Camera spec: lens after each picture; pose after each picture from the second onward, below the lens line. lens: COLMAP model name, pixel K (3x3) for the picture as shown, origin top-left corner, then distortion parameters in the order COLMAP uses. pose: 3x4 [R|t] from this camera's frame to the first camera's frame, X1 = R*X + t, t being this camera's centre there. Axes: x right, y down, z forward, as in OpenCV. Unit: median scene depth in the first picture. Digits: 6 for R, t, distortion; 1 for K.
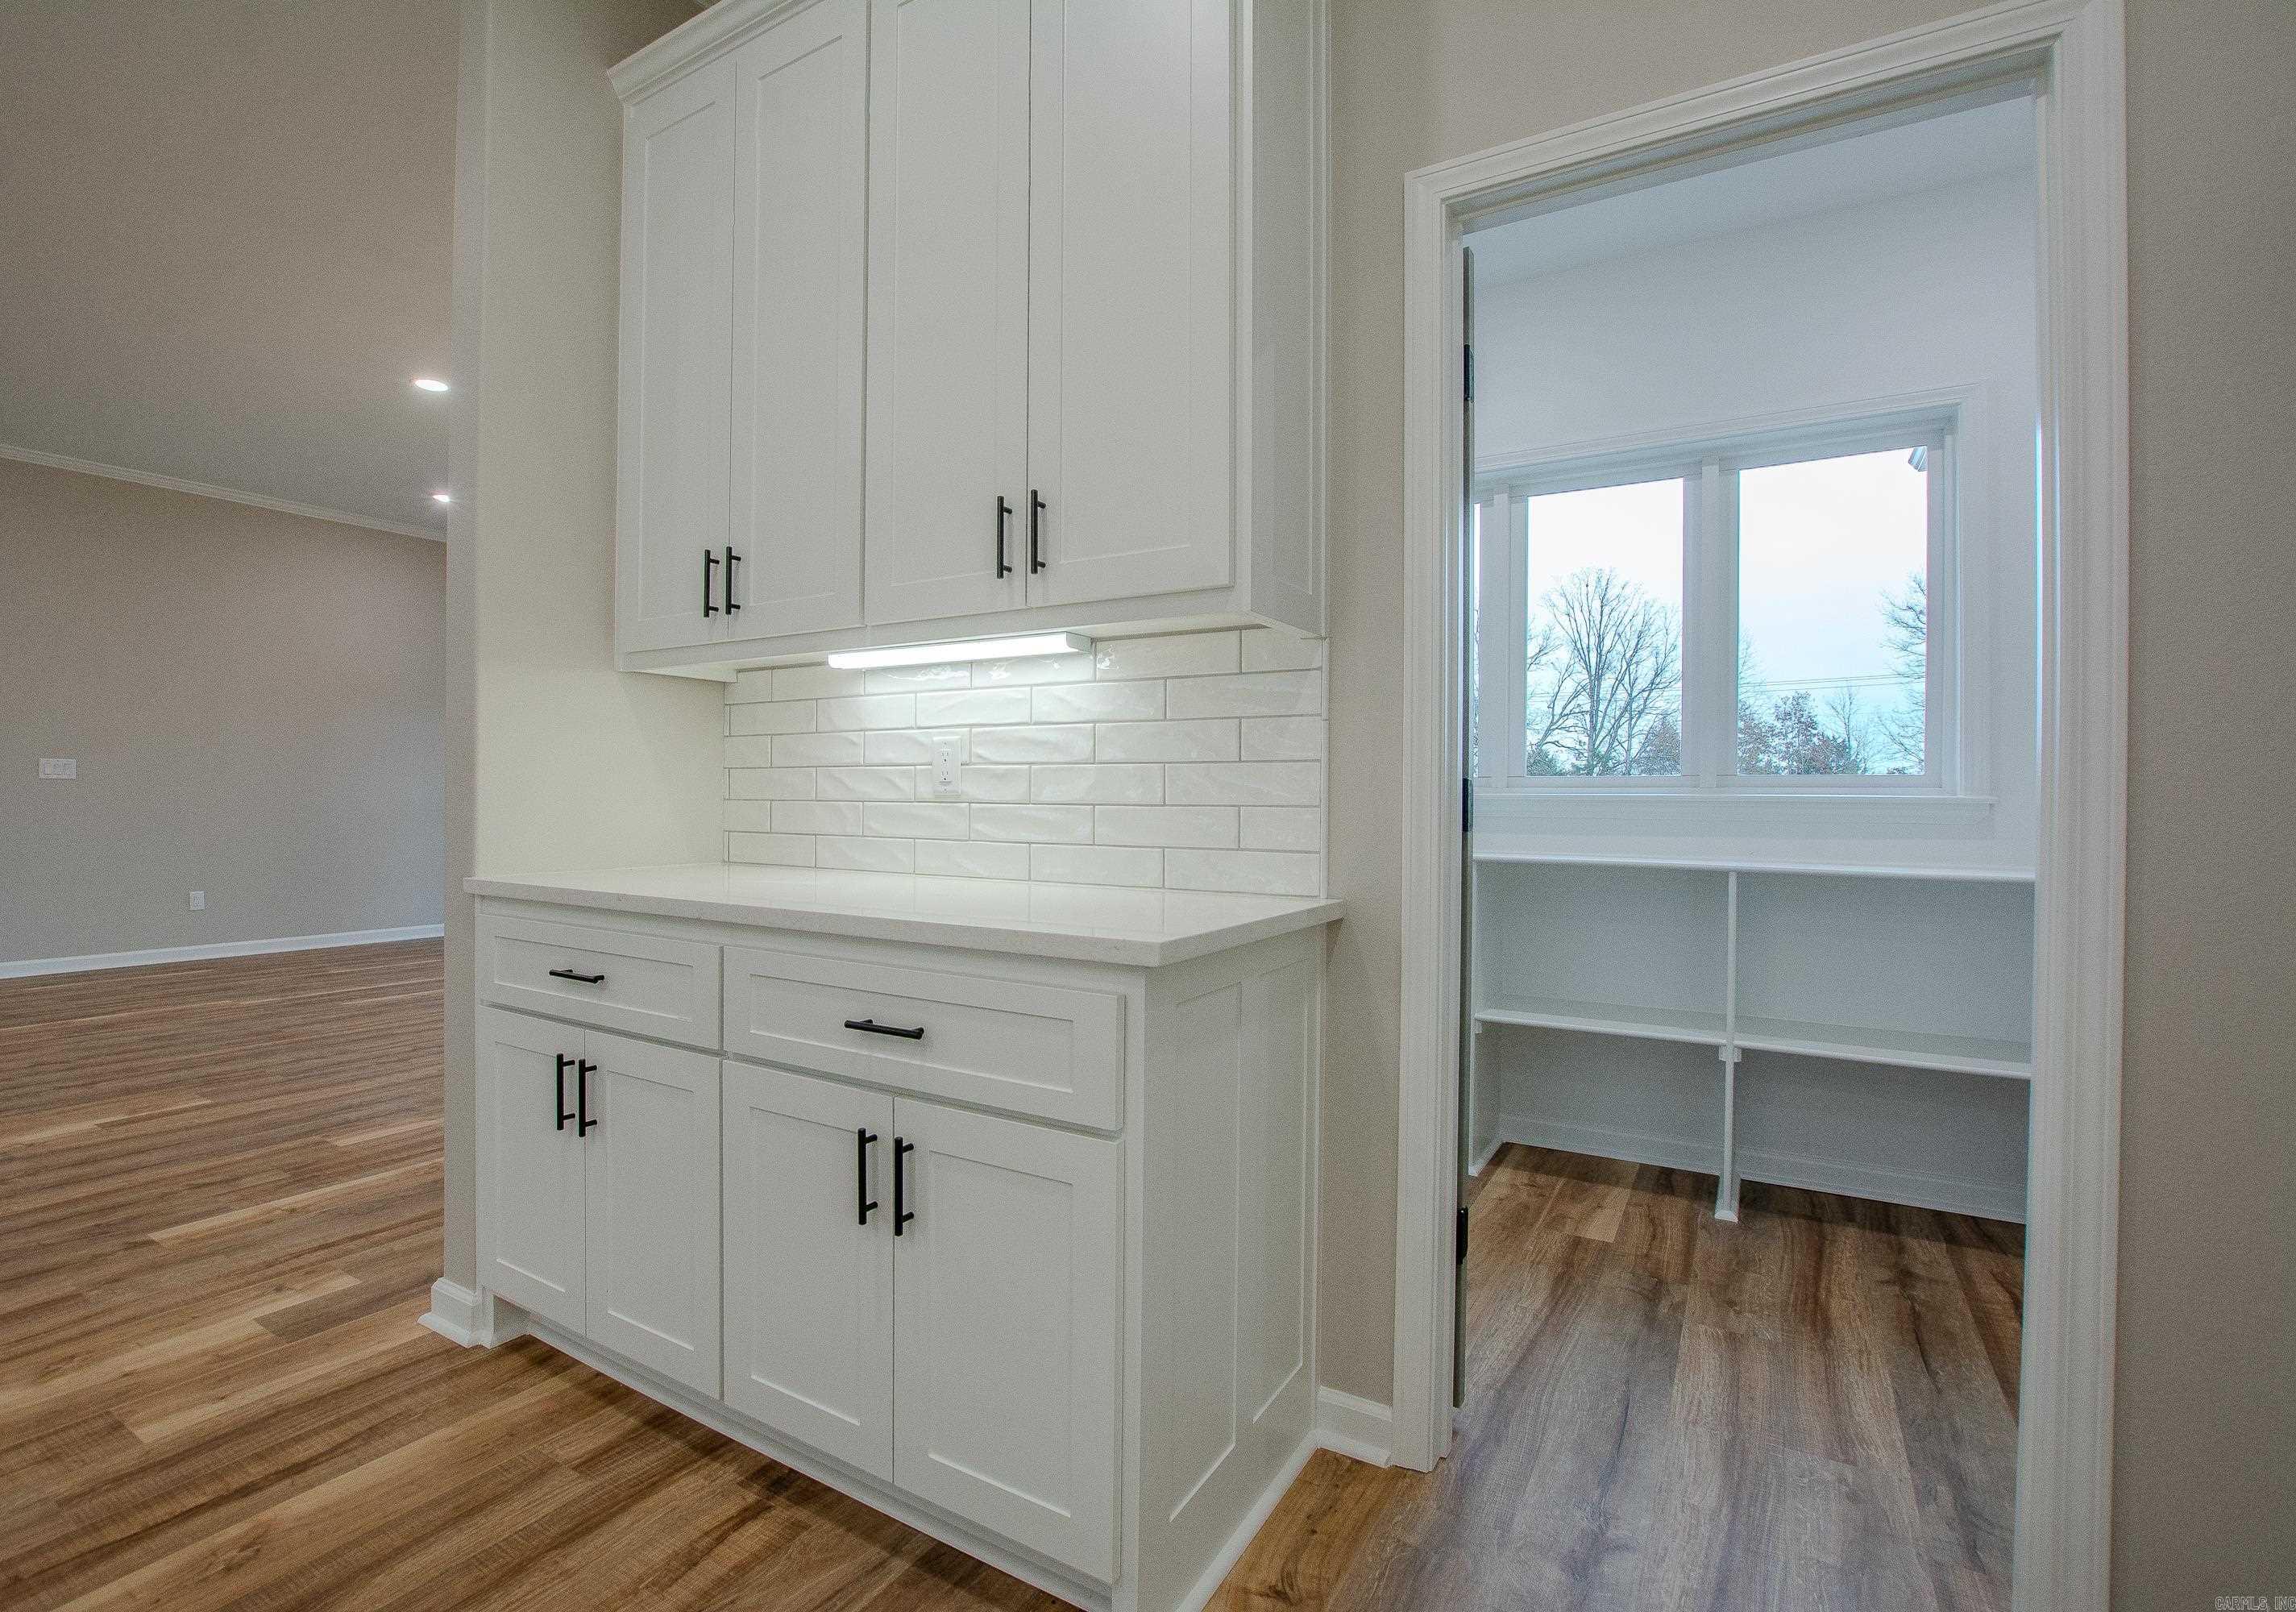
lens RADIAL K [[1064.4, 0, 1108.6], [0, 1064.4, 799.7], [0, 0, 1]] dist [-0.025853, 0.000184]
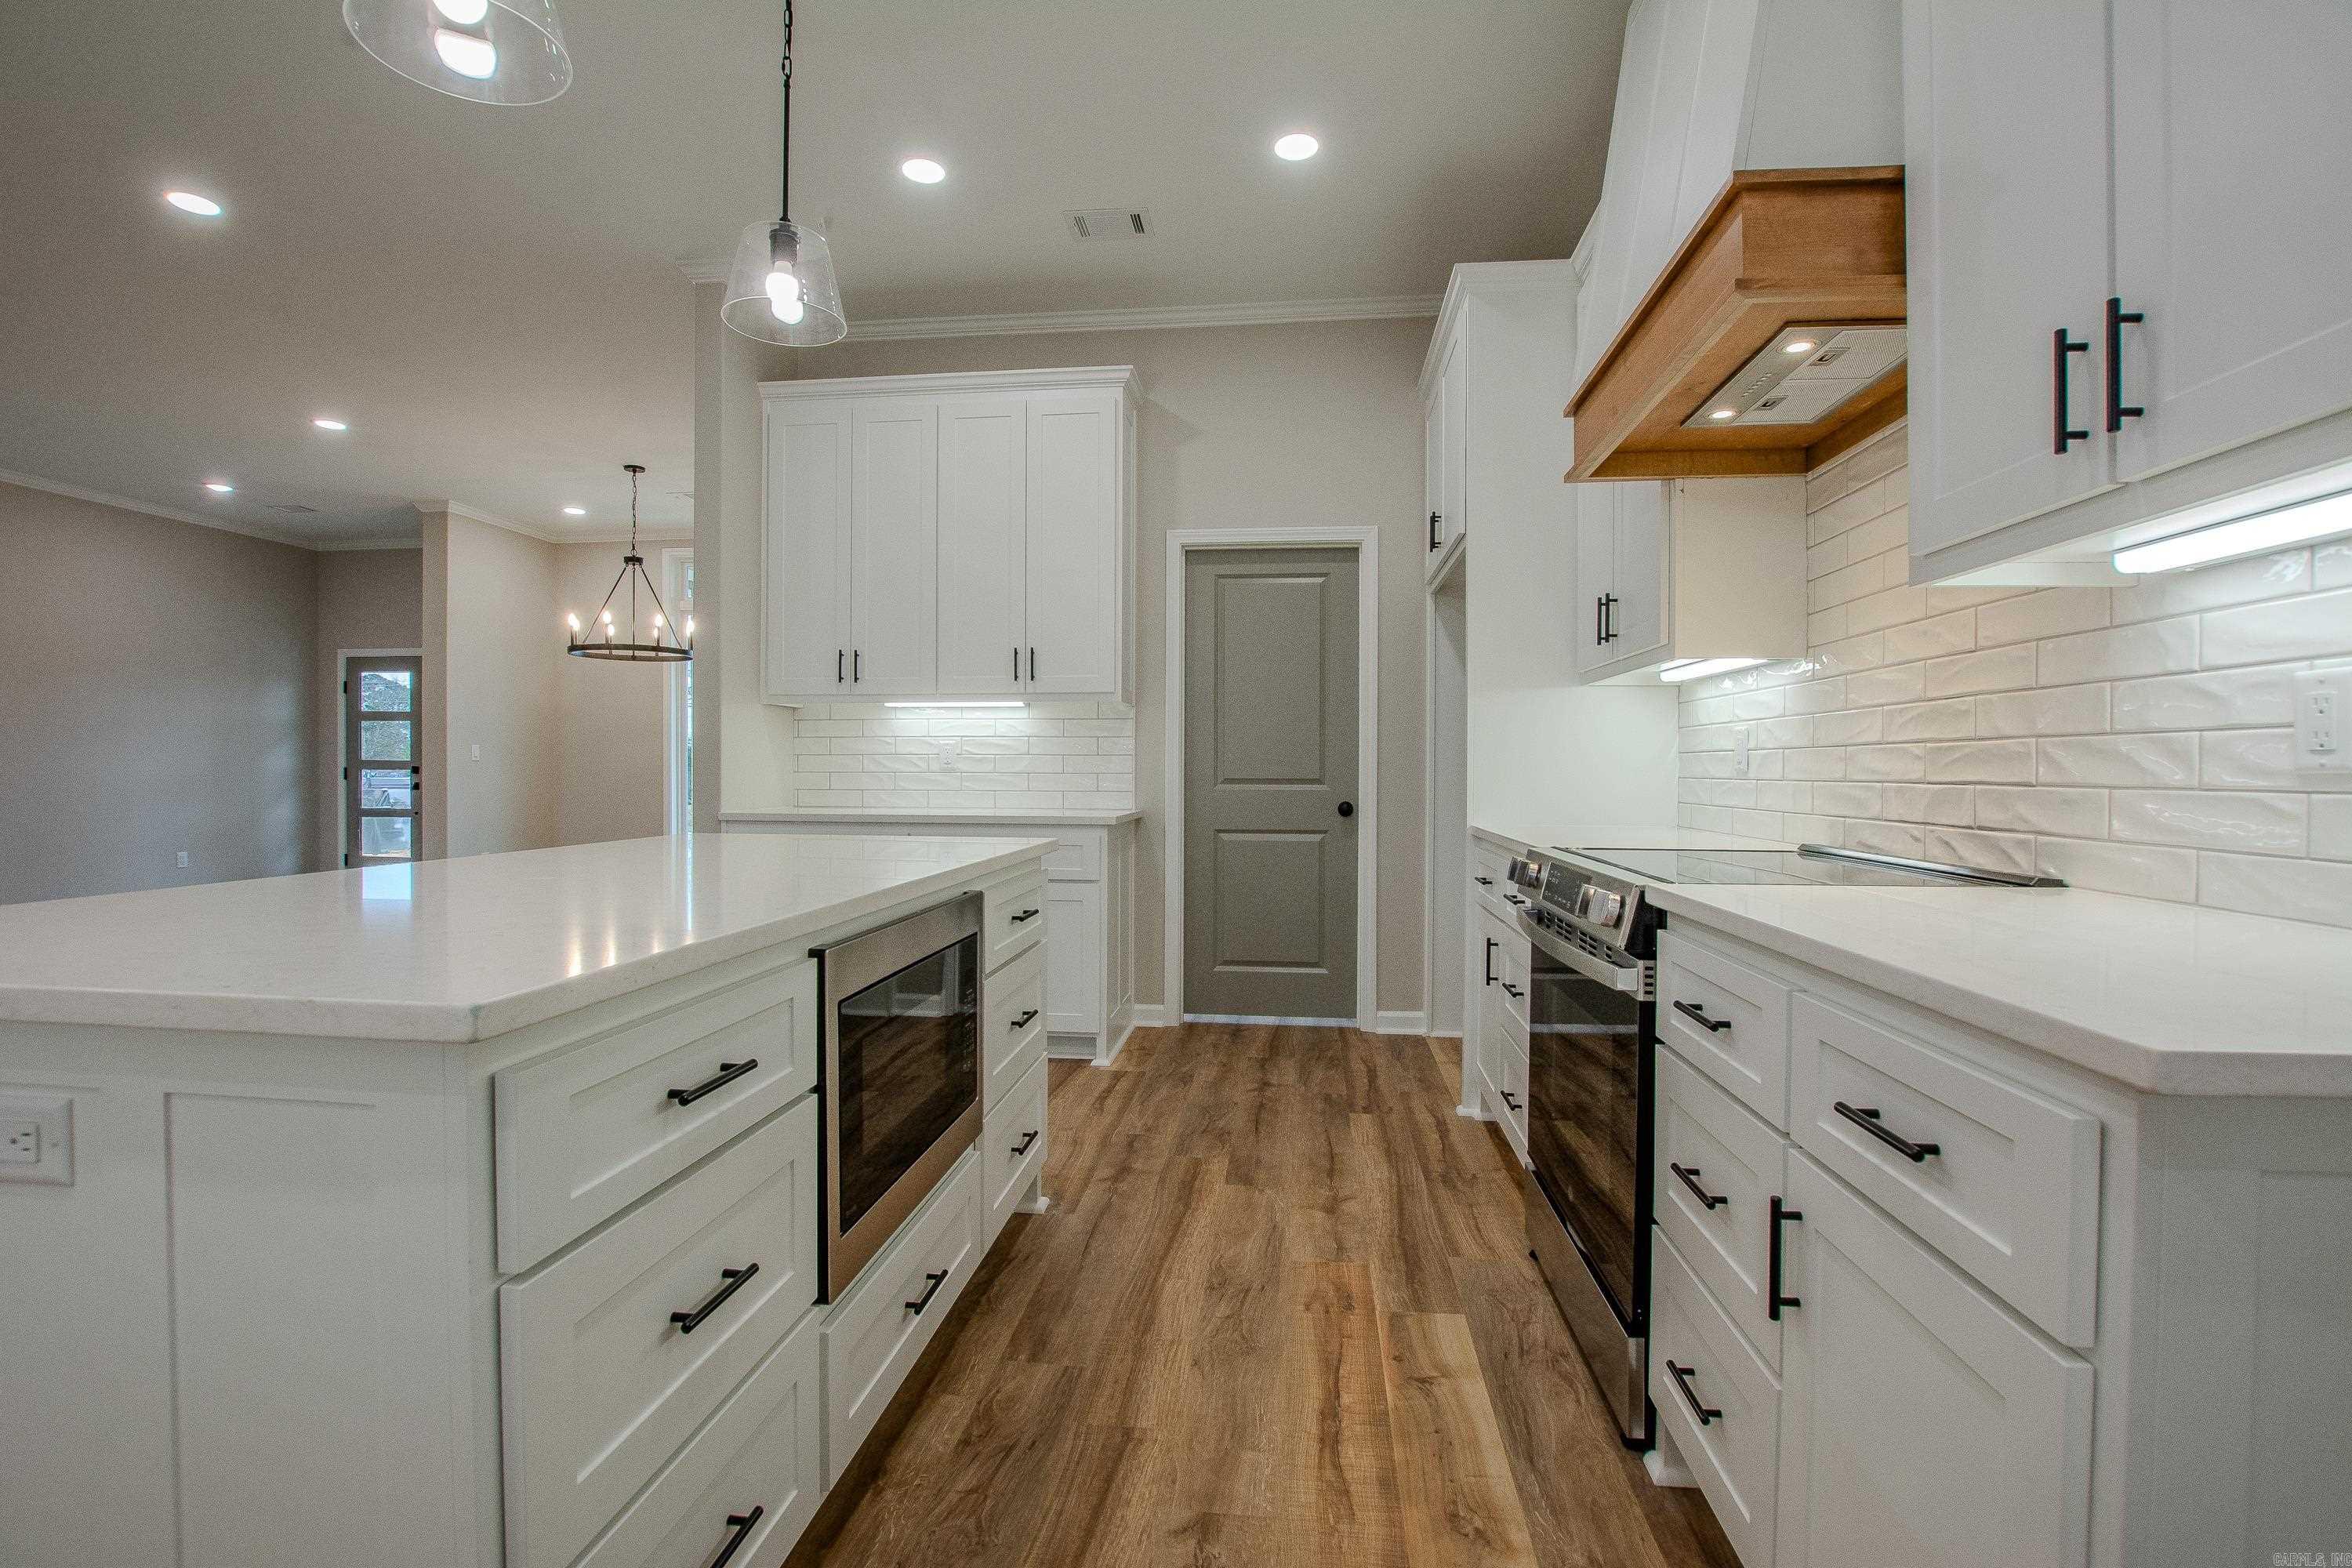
lens RADIAL K [[1044.4, 0, 1186.9], [0, 1044.4, 779.2], [0, 0, 1]] dist [-0.029516, 0.001937]
pose [[0.903537, -0.008322, 0.428429, -0.615583], [0.004173, 0.999935, 0.010622, -0.004567], [-0.428489, -0.007809, 0.903513, -1.066356]]
